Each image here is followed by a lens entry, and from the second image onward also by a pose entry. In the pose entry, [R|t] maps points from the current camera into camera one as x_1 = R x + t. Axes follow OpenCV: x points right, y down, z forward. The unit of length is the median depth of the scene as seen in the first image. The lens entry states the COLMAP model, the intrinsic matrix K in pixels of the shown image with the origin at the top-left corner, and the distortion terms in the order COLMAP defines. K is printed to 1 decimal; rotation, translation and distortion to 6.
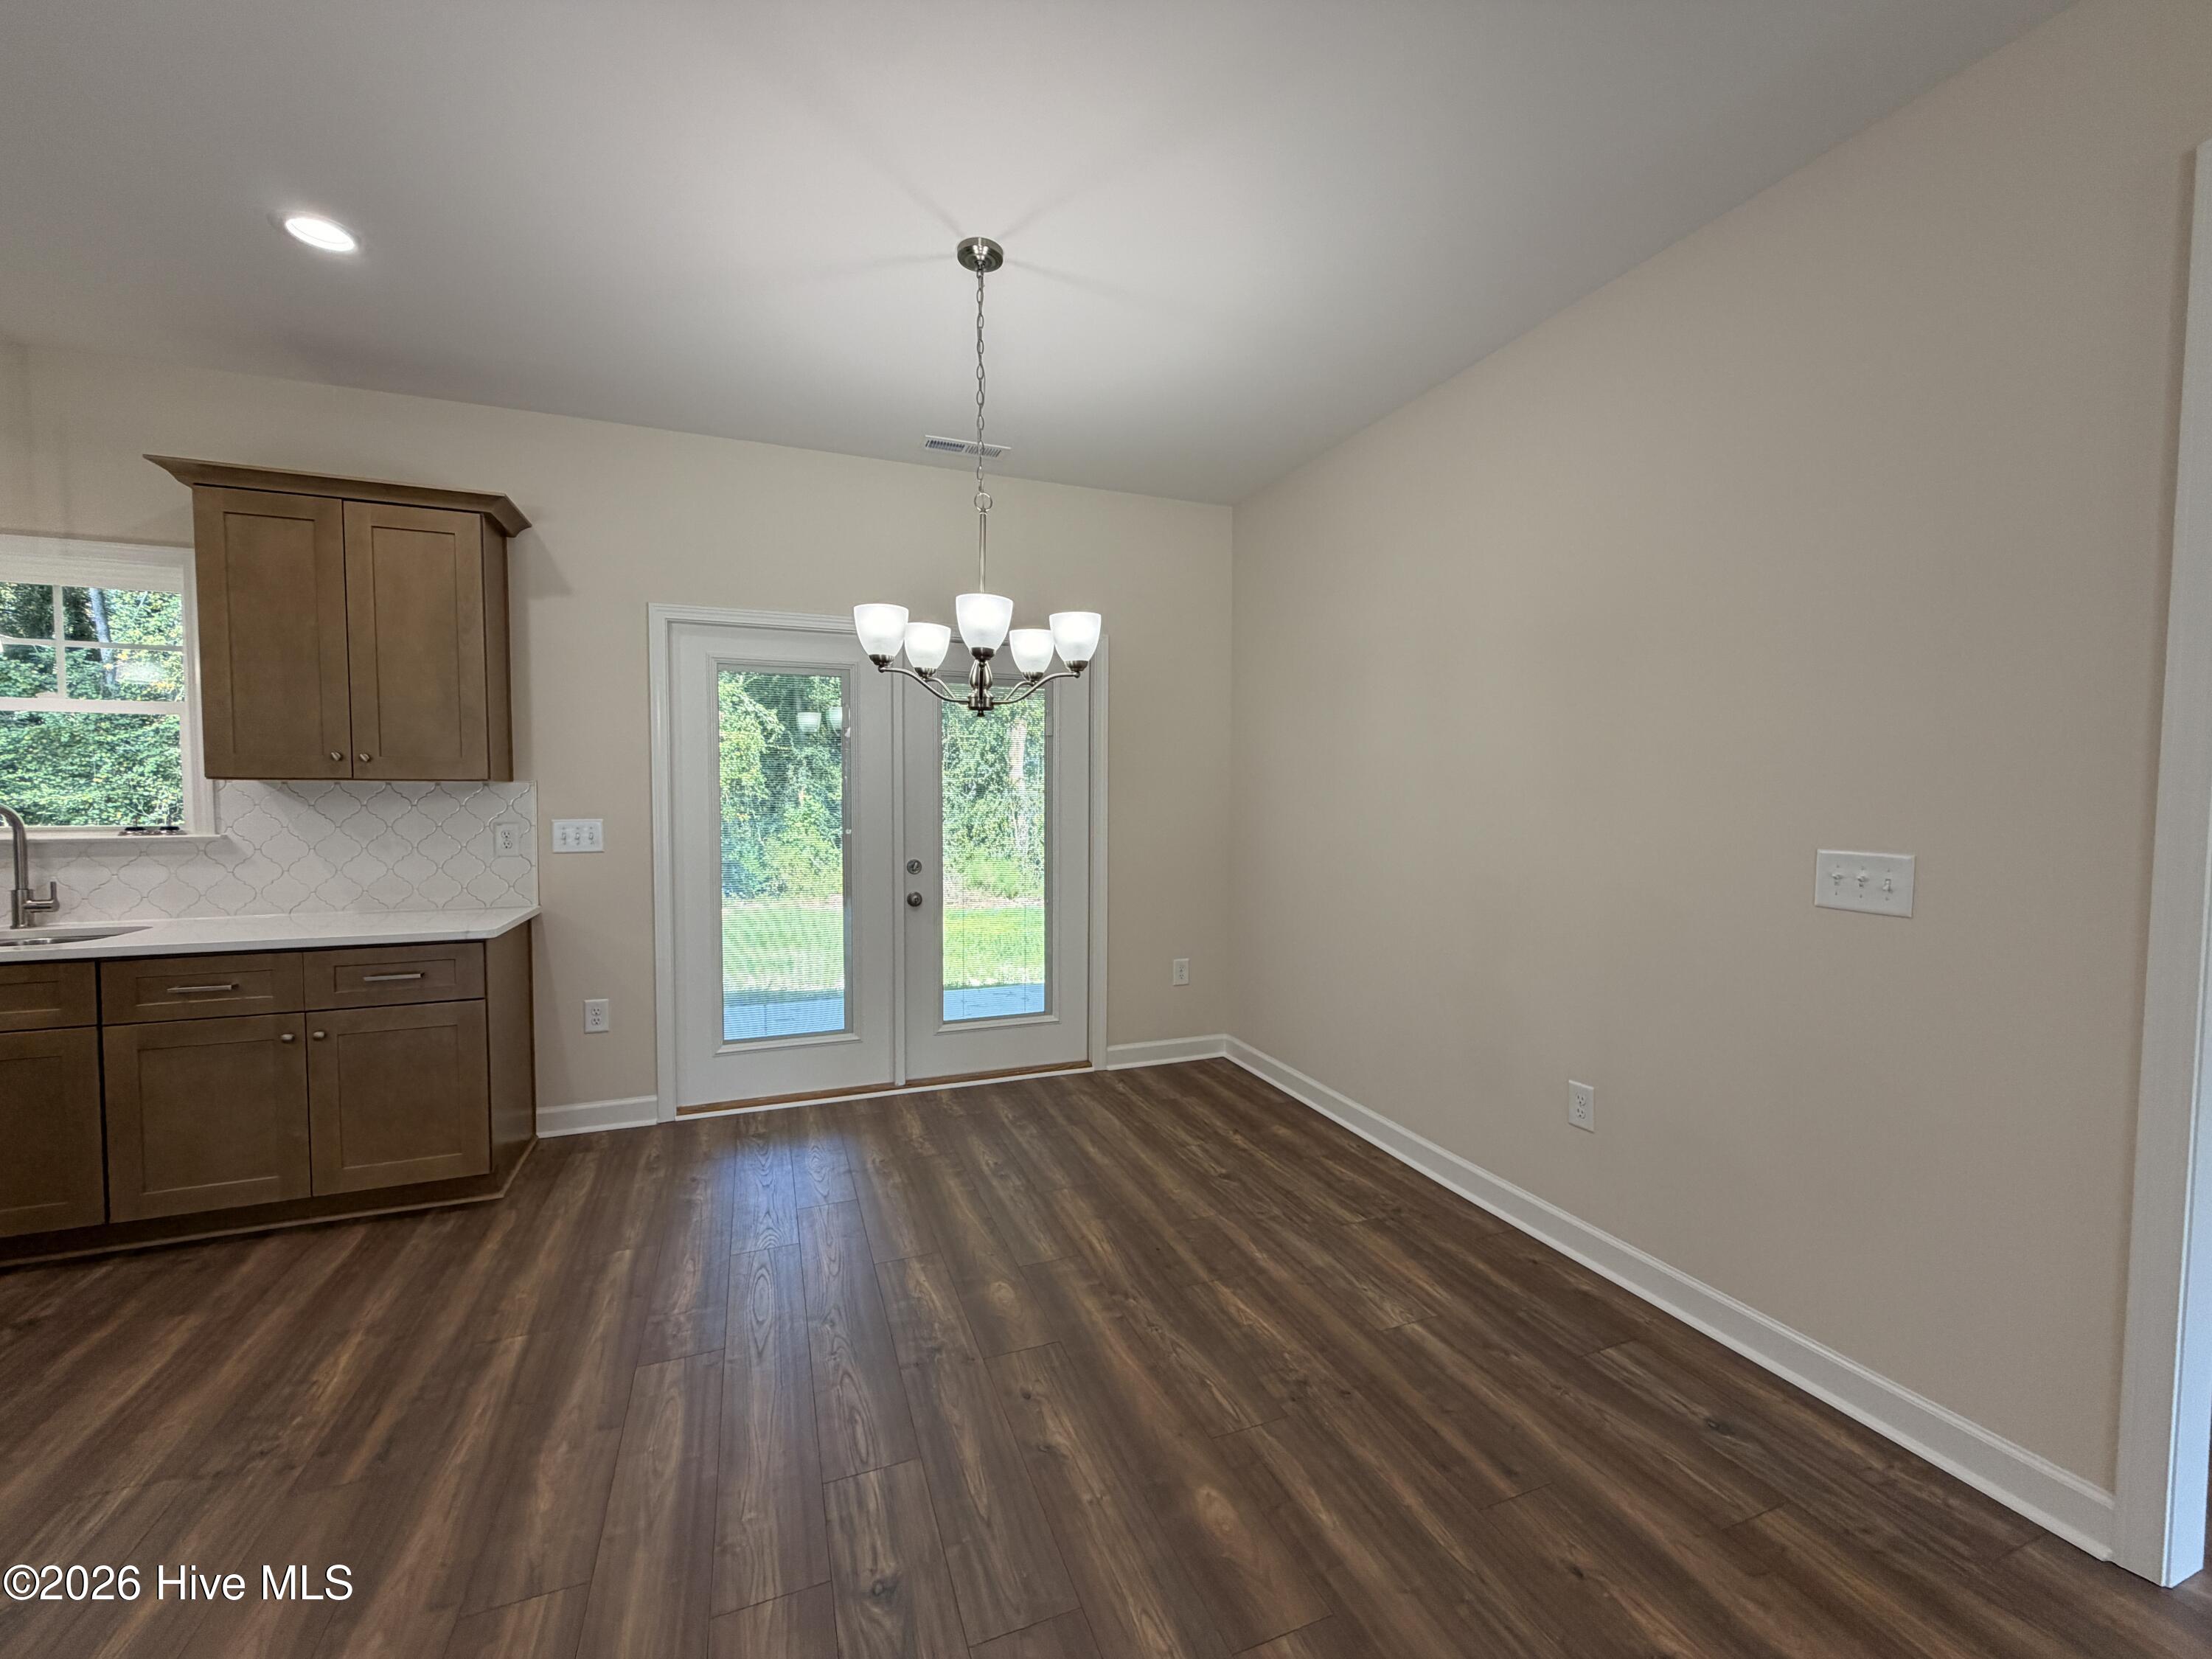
lens RADIAL K [[887.0, 0, 1098.3], [0, 887.0, 828.1], [0, 0, 1]] dist [0.002689, 0.000626]
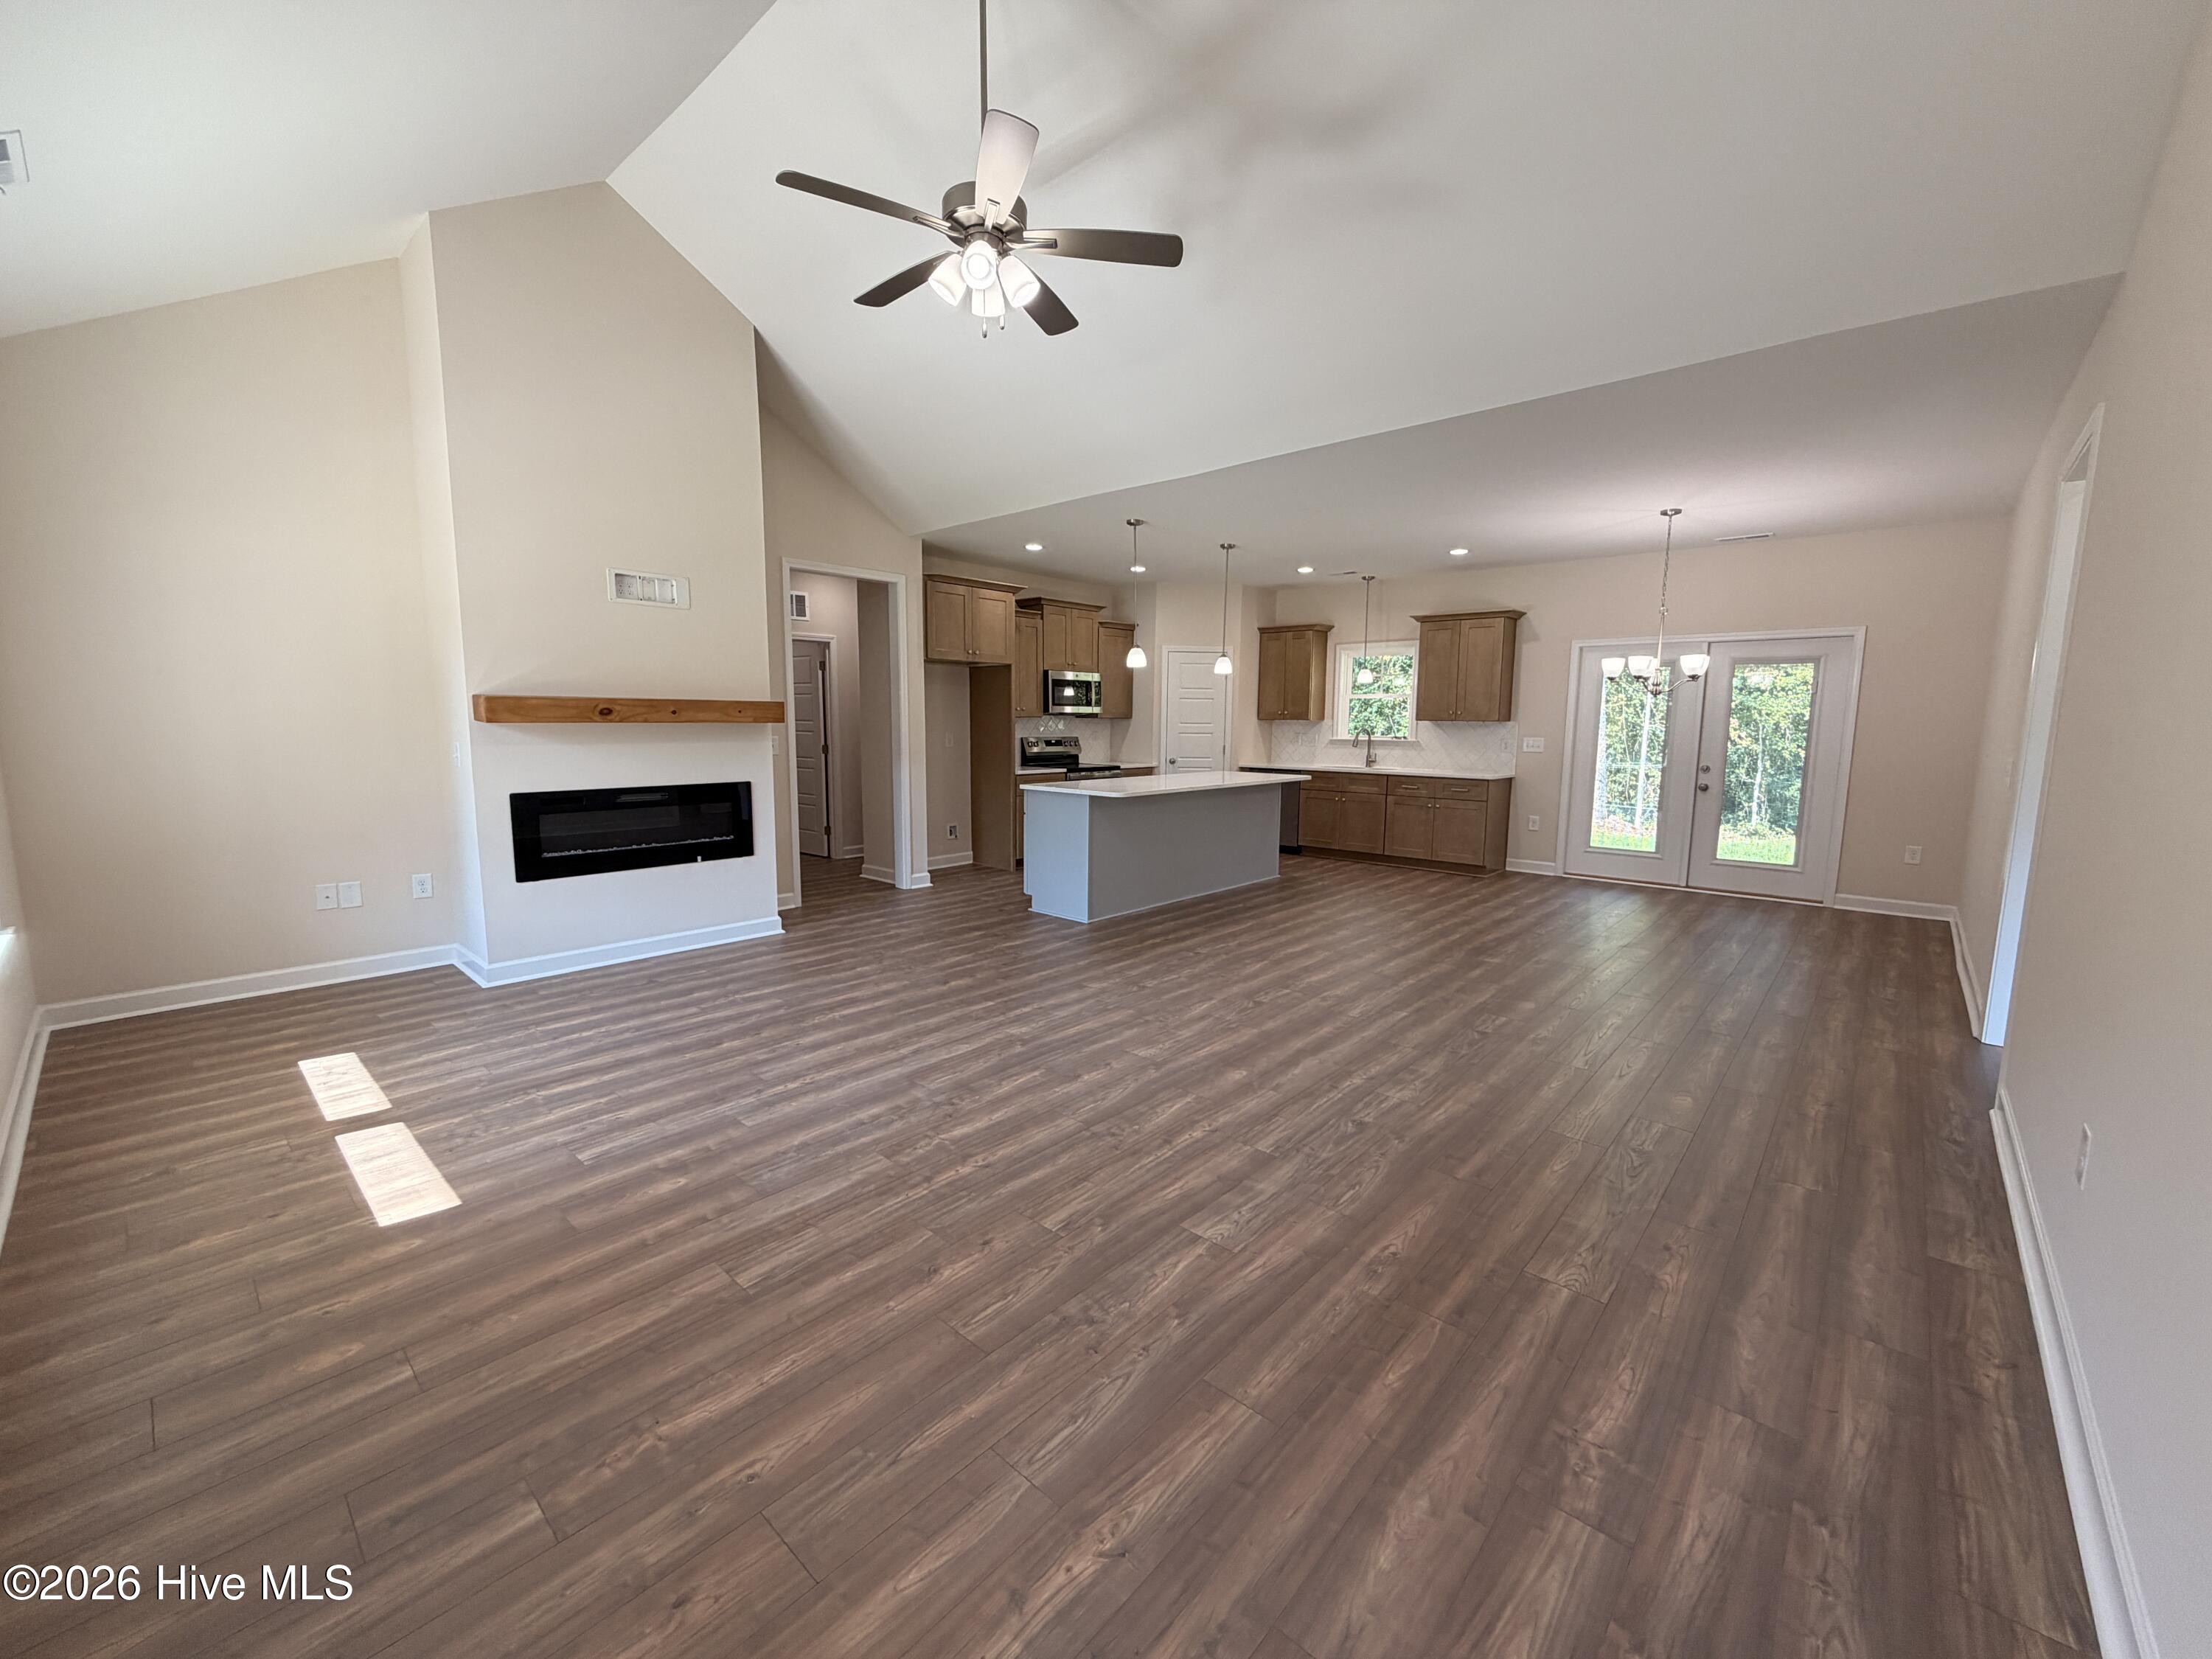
lens RADIAL K [[887.0, 0, 1098.3], [0, 887.0, 828.1], [0, 0, 1]] dist [0.002689, 0.000626]
pose [[0.450417, 0.112244, -0.885735, 1.177624], [-0.045077, 0.993660, 0.102998, 0.043424], [0.891680, -0.006466, 0.452621, -1.279213]]
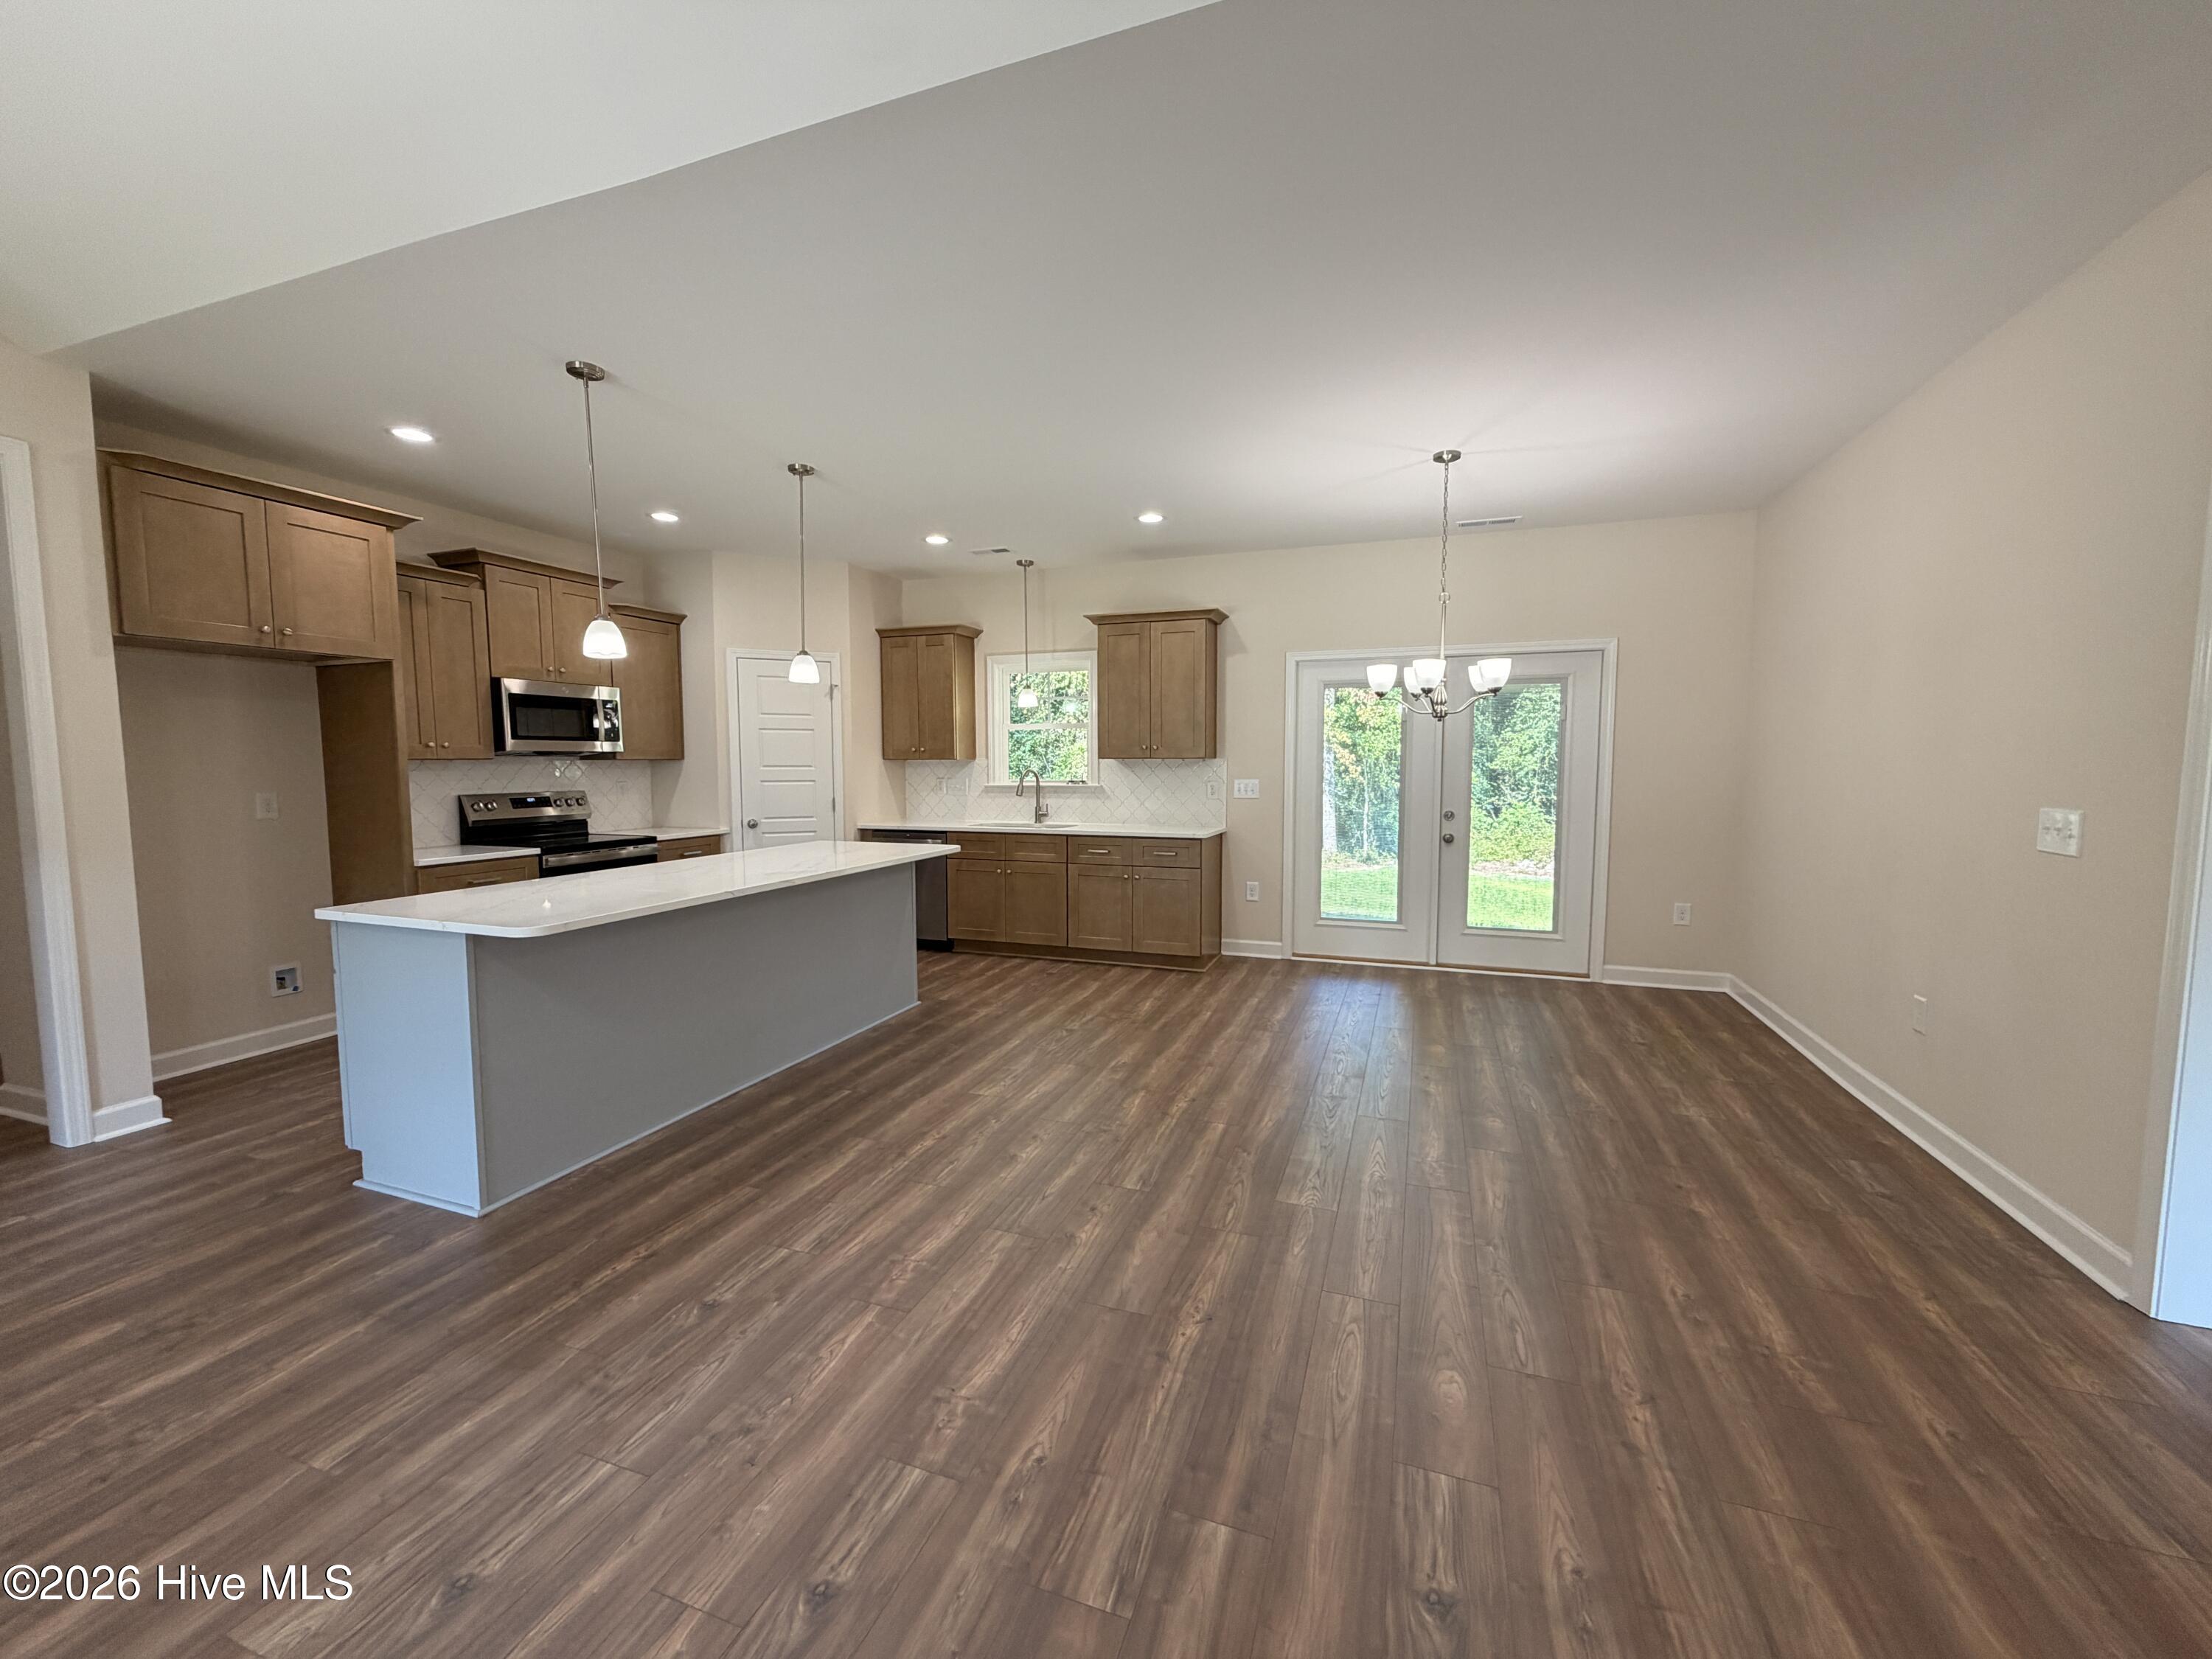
lens RADIAL K [[887.0, 0, 1098.3], [0, 887.0, 828.1], [0, 0, 1]] dist [0.002689, 0.000626]
pose [[0.751293, 0.046897, -0.658300, 0.430848], [-0.023309, 0.998735, 0.044548, 0.017611], [0.659557, -0.018124, 0.751436, -0.626274]]
